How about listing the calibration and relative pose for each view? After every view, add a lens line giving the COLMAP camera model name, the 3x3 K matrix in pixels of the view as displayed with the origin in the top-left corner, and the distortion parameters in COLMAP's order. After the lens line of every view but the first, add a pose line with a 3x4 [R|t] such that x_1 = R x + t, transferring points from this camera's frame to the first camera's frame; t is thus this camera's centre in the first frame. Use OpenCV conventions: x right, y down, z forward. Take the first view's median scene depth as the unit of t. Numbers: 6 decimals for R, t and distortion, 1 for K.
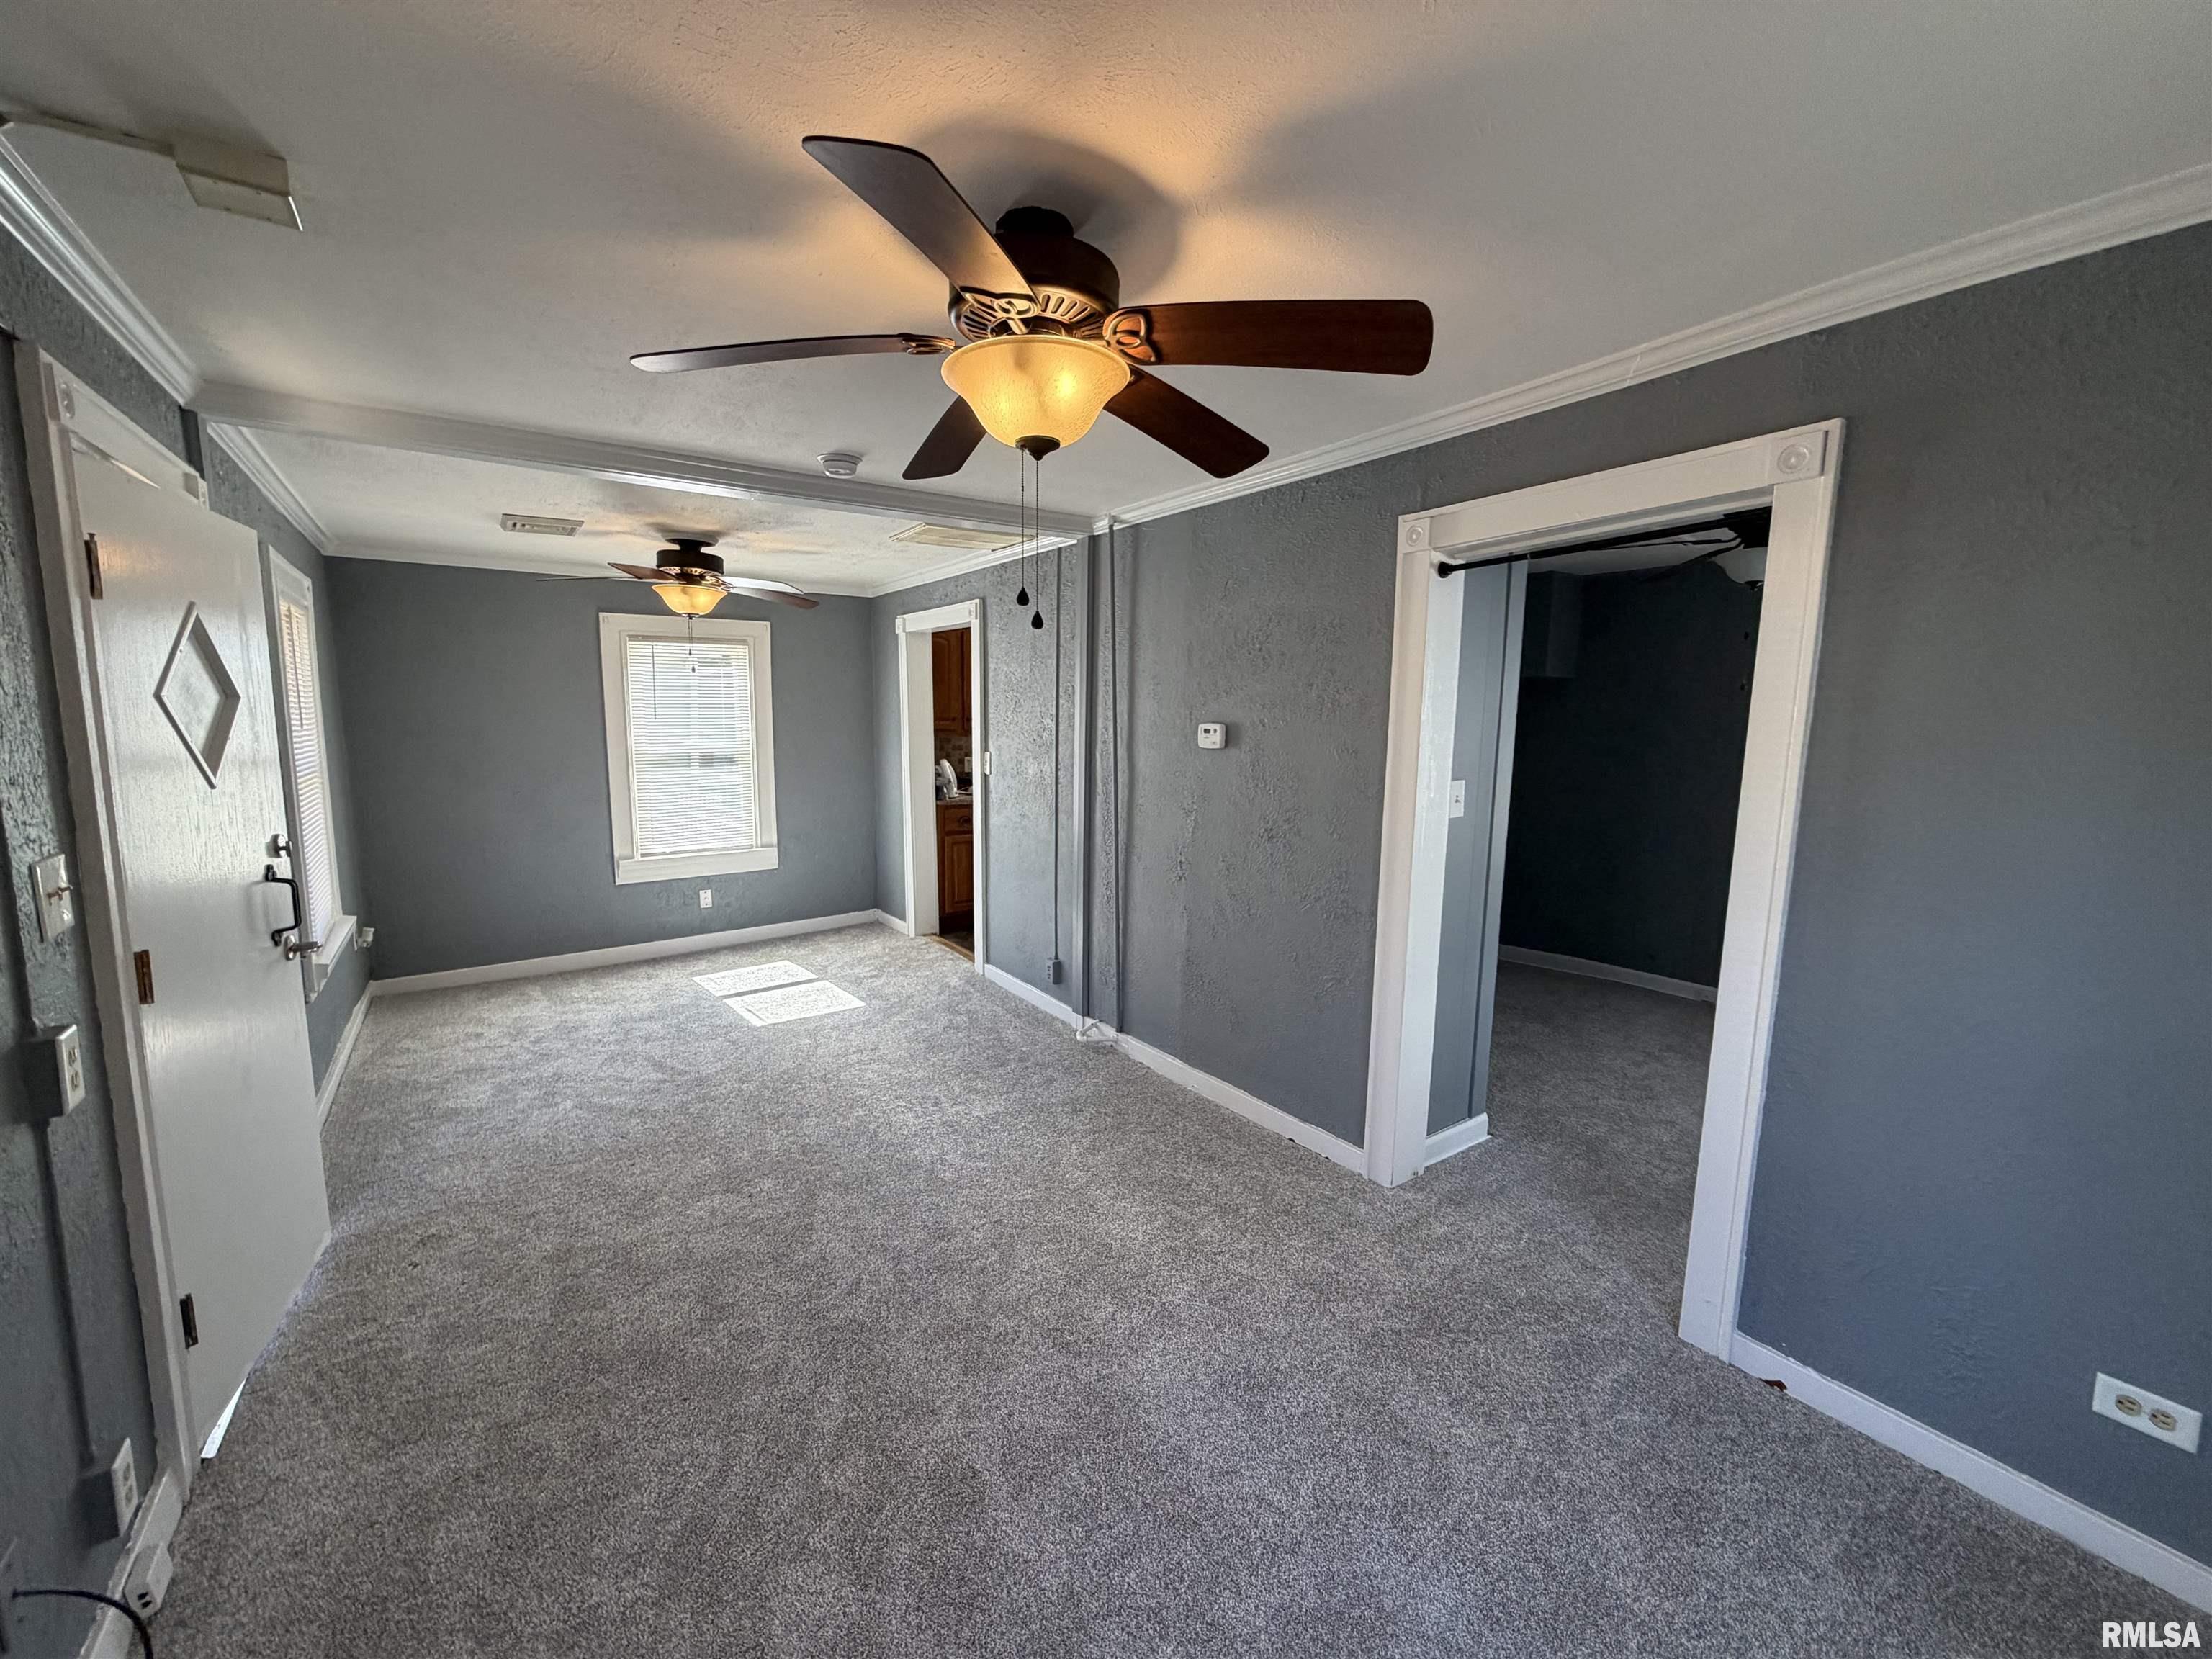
lens RADIAL K [[866.7, 0, 1106.0], [0, 866.7, 827.7], [0, 0, 1]] dist [-0.007674, -0.000185]
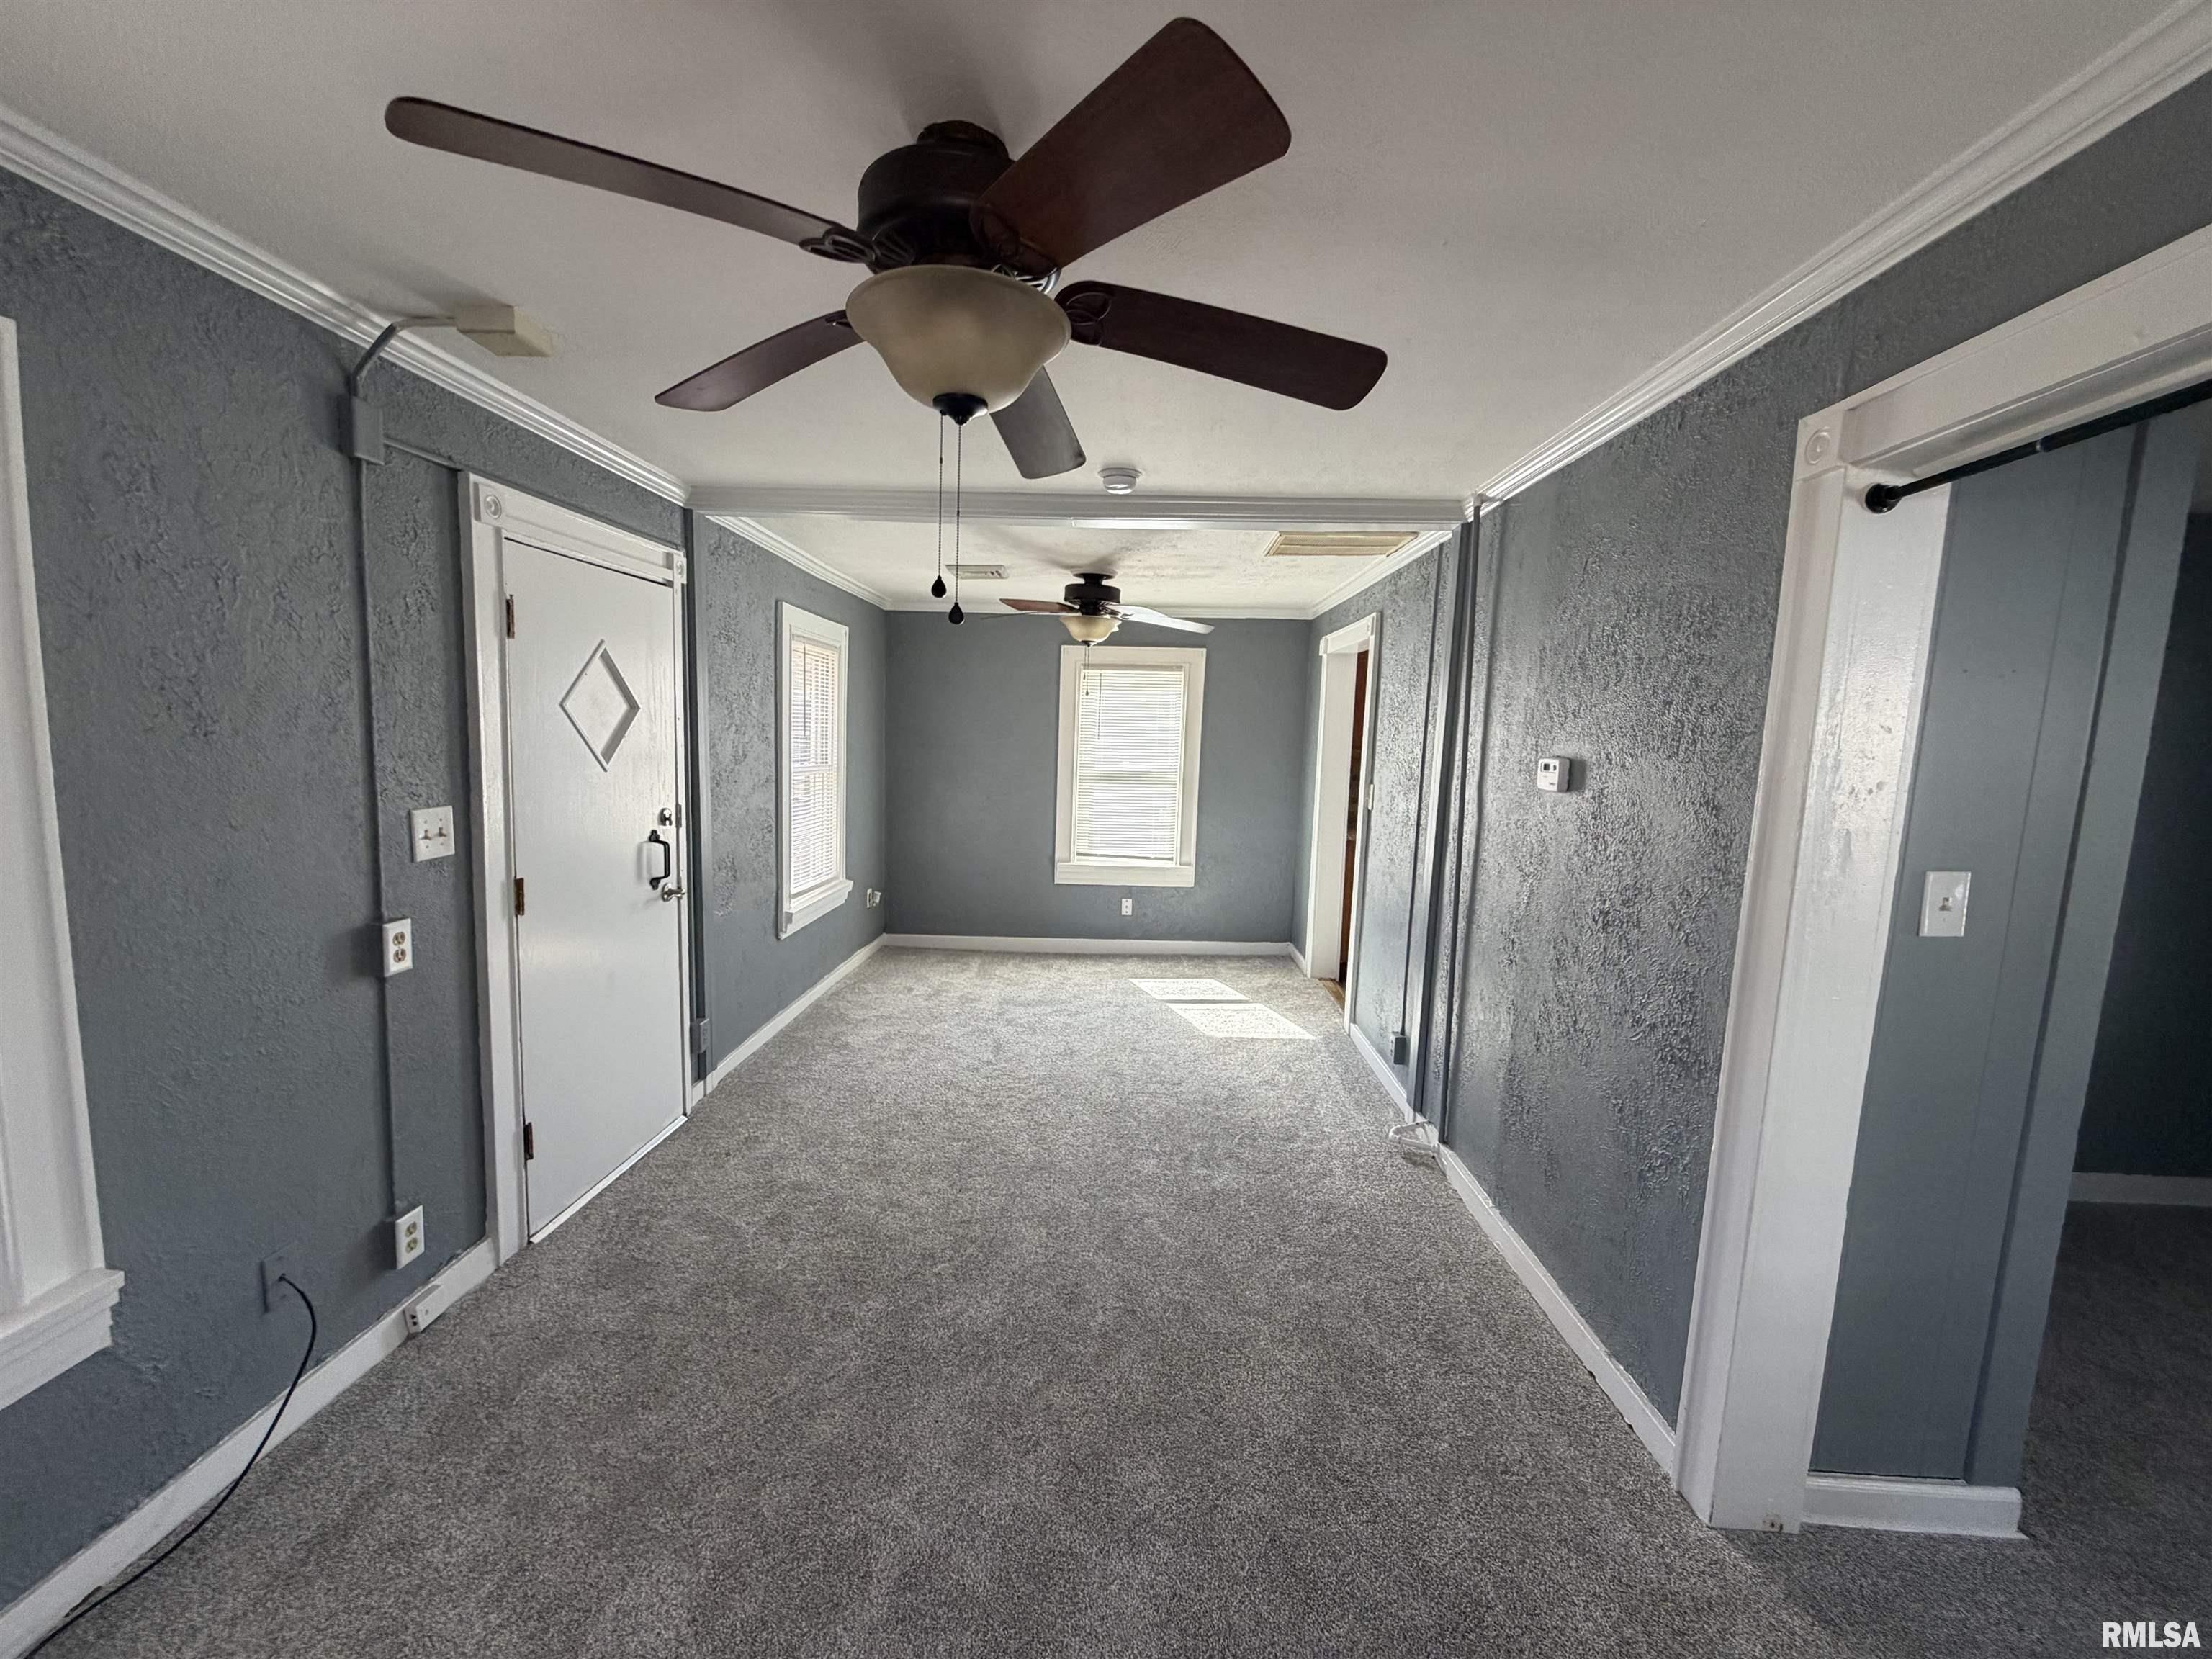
lens RADIAL K [[866.7, 0, 1106.6], [0, 866.7, 827.4], [0, 0, 1]] dist [-0.007674, -0.000185]
pose [[0.798122, 0.083505, -0.596680, 0.225376], [-0.104647, 0.994509, -0.000795, -0.018831], [0.593338, 0.063075, 0.802479, 0.170533]]
